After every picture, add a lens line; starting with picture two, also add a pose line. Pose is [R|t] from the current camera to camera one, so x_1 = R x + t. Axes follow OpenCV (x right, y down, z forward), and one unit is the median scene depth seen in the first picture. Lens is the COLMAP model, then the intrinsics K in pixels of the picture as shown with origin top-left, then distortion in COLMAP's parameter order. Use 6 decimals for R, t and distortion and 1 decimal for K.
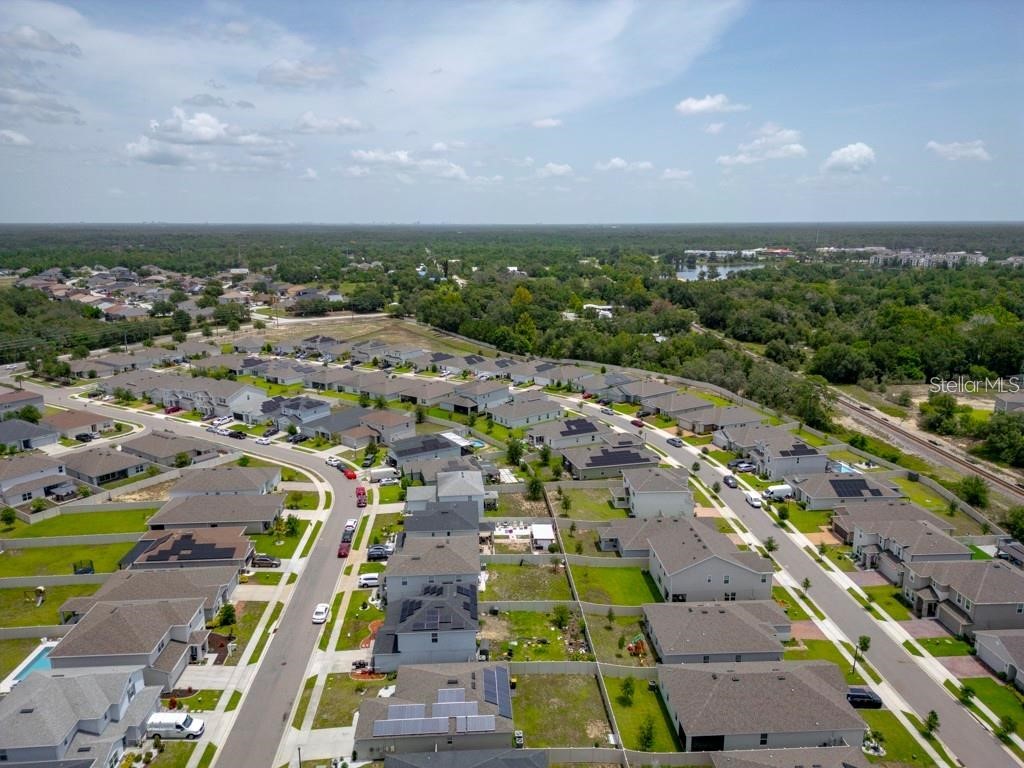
lens RADIAL K [[718.6, 0, 512.0], [0, 718.6, 384.0], [0, 0, 1]] dist [0.069157, -0.071406]
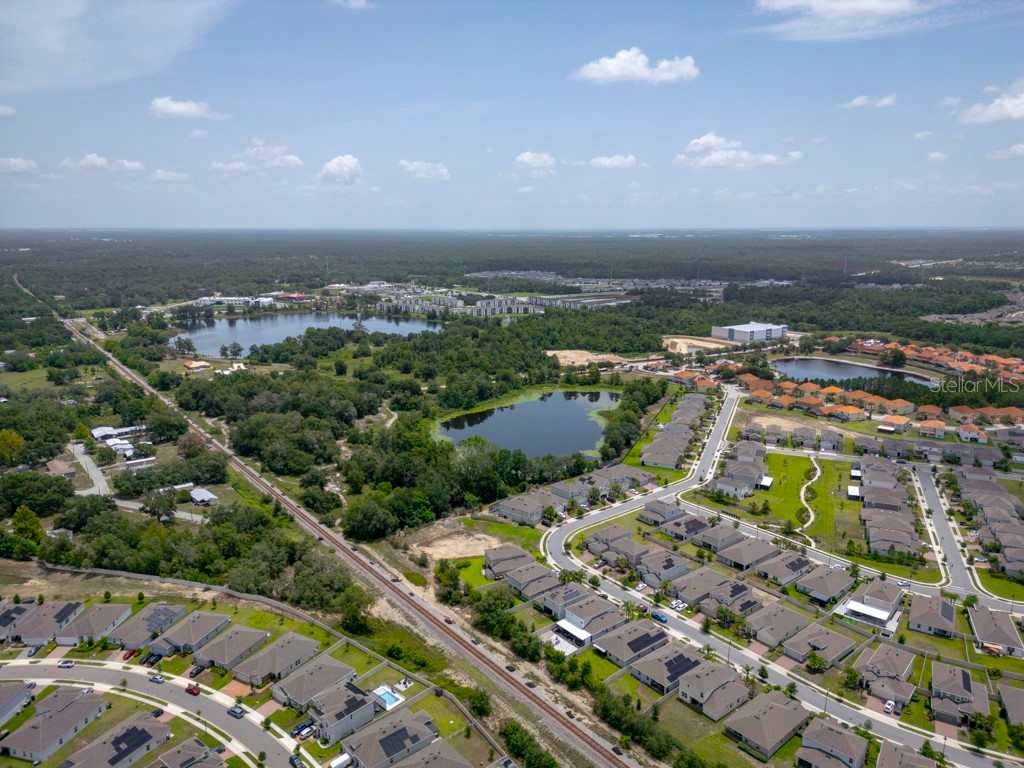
lens RADIAL K [[718.6, 0, 512.0], [0, 718.6, 384.0], [0, 0, 1]] dist [0.069157, -0.071406]
pose [[0.803581, -0.134825, 0.579725, 0.002077], [0.128450, 0.990338, 0.052271, -0.295038], [-0.581170, 0.032462, 0.813134, -0.065532]]
